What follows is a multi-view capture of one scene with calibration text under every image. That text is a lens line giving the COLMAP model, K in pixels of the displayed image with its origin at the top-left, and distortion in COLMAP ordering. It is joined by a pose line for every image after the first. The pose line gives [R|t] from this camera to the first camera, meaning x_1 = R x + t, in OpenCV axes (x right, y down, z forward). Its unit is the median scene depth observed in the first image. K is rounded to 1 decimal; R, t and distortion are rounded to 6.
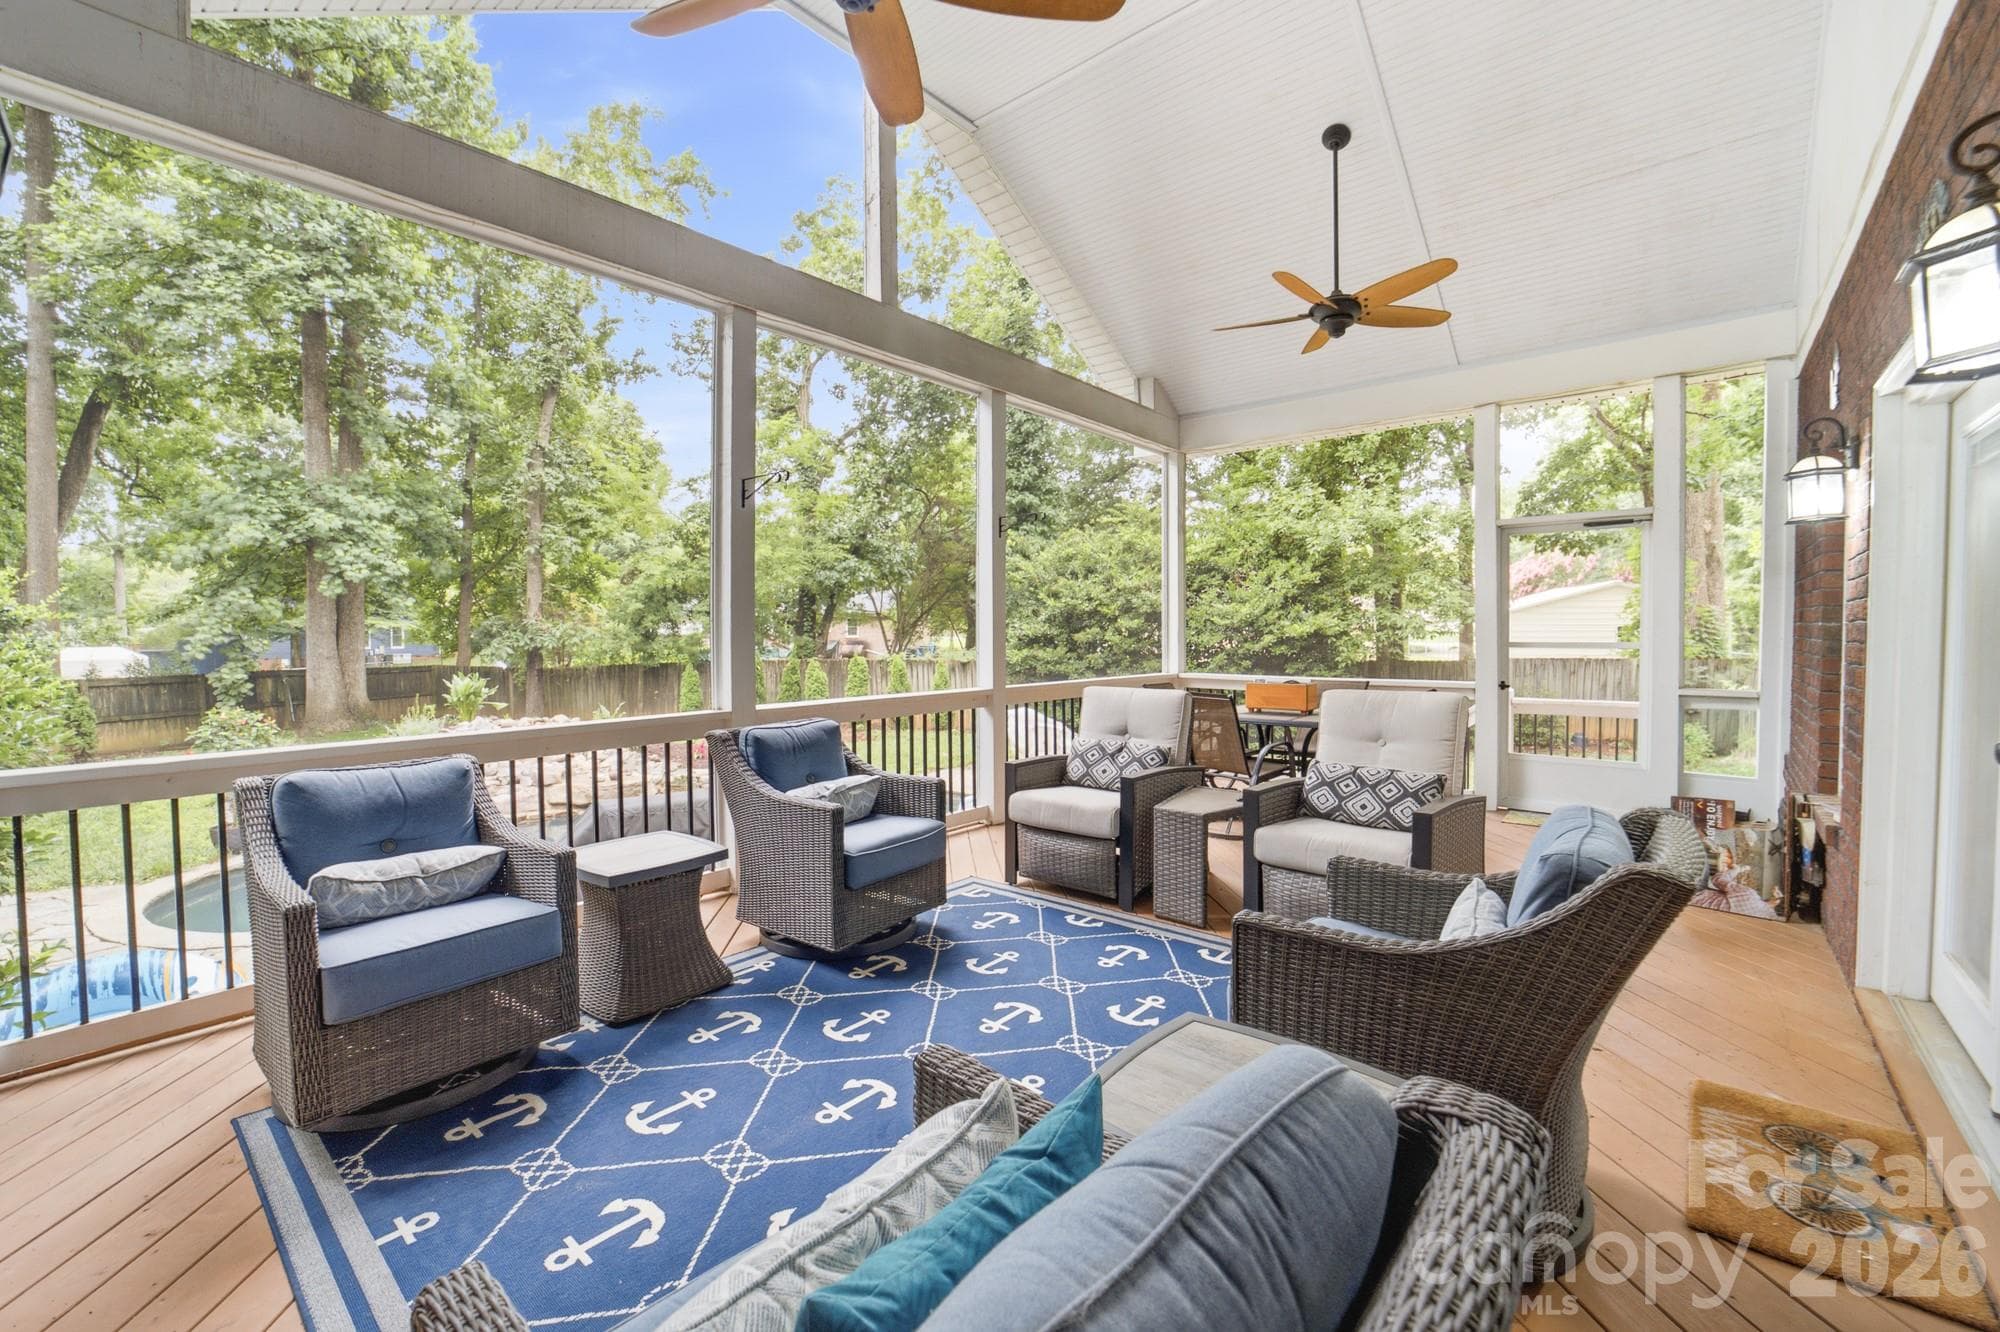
lens RADIAL K [[807.4, 0, 997.7], [0, 807.4, 680.1], [0, 0, 1]] dist [-0.017299, 0.000290]
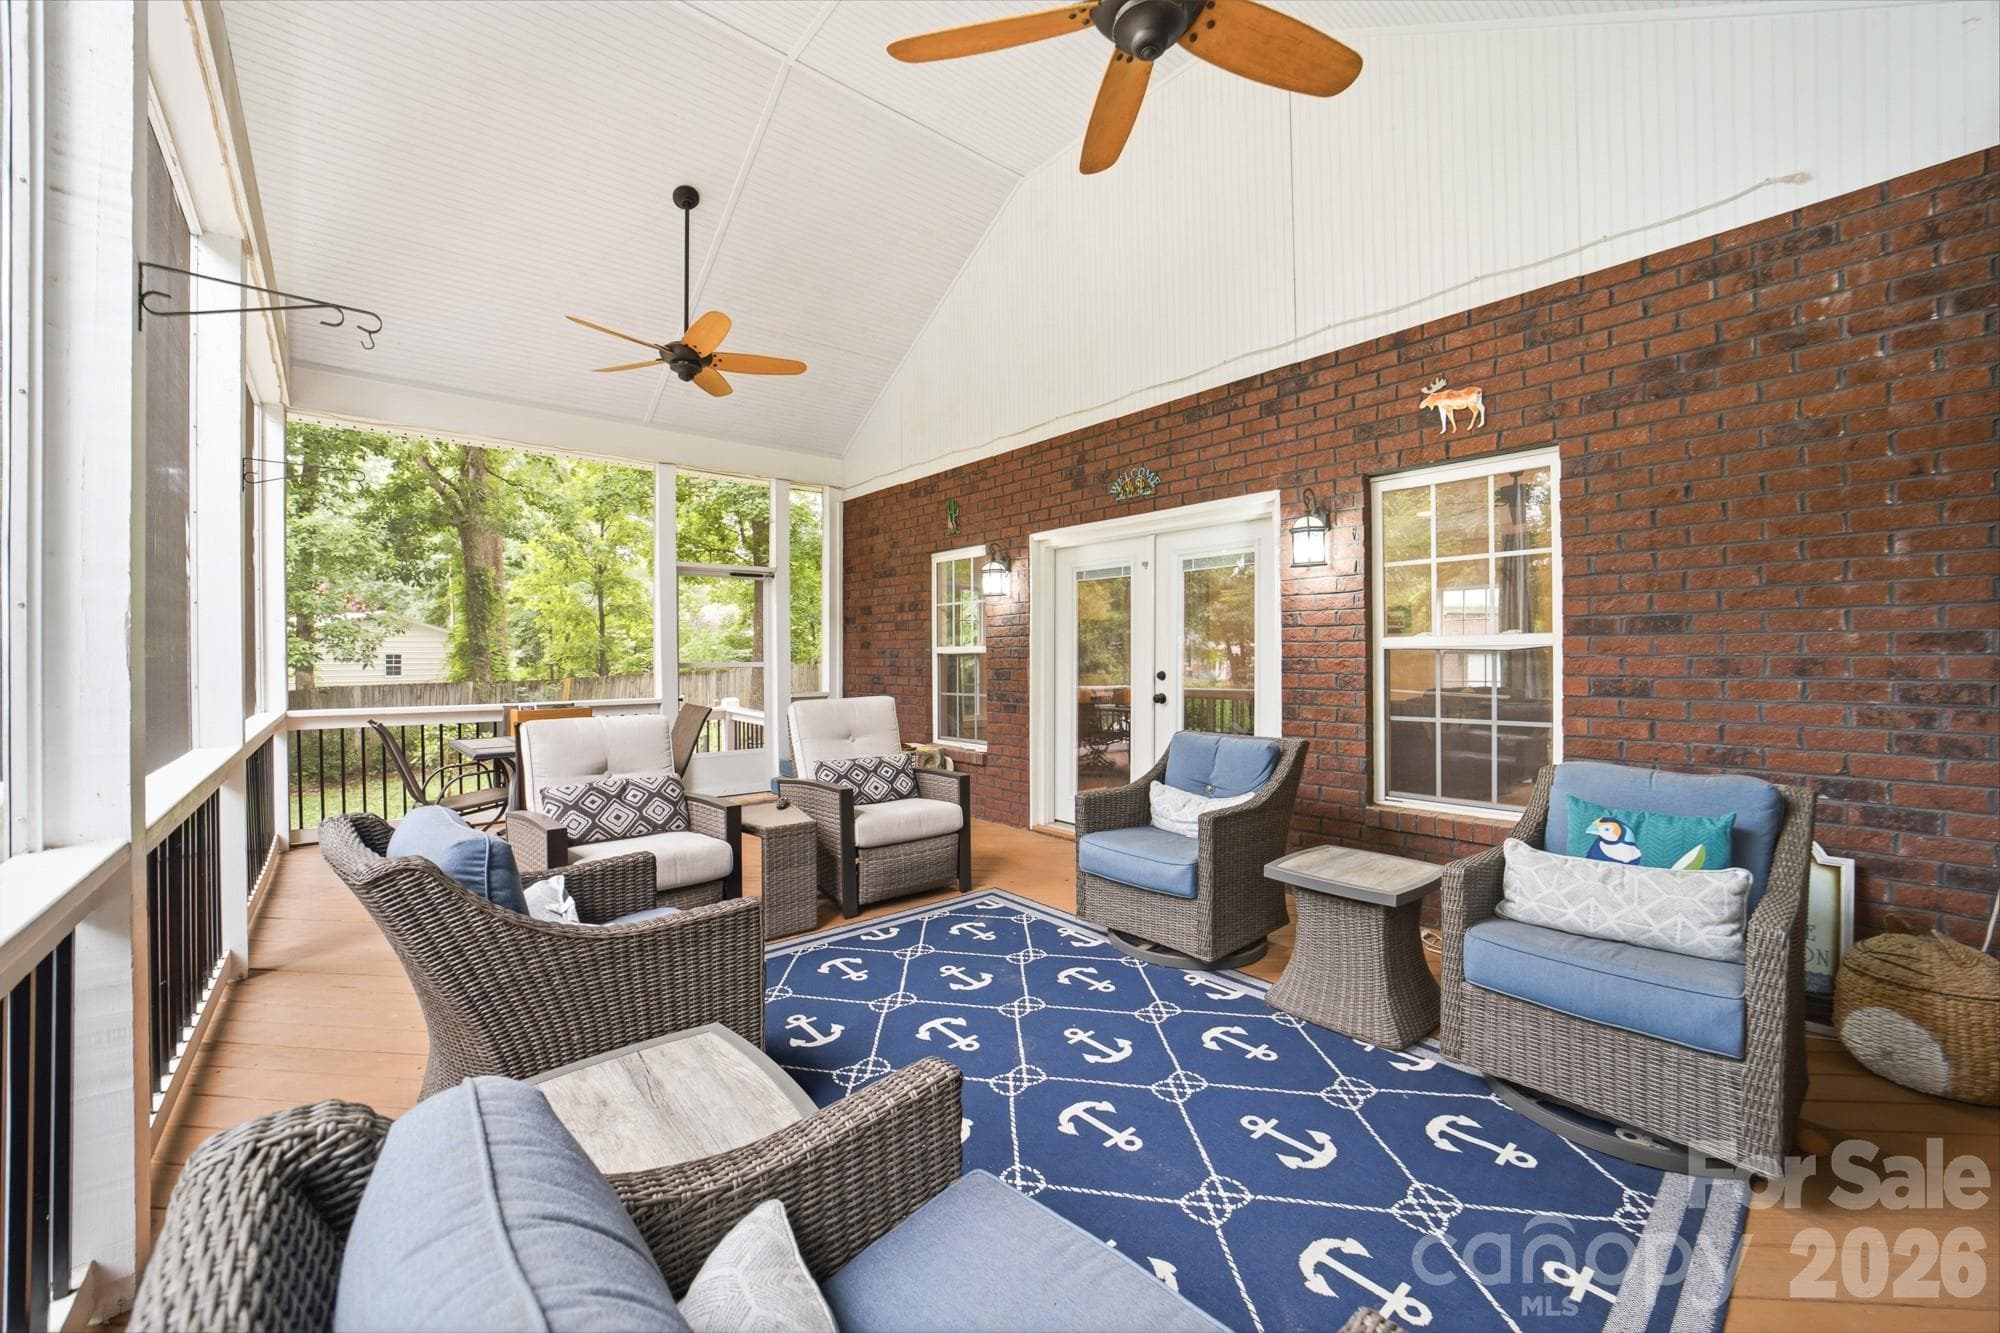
lens RADIAL K [[755.6, 0, 993.0], [0, 755.6, 651.0], [0, 0, 1]] dist [-0.000719, -0.000113]
pose [[0.155140, 0.023689, 0.987608, -0.807346], [0.039549, 0.998762, -0.030169, -0.019524], [-0.987101, 0.043740, 0.154011, 0.699543]]
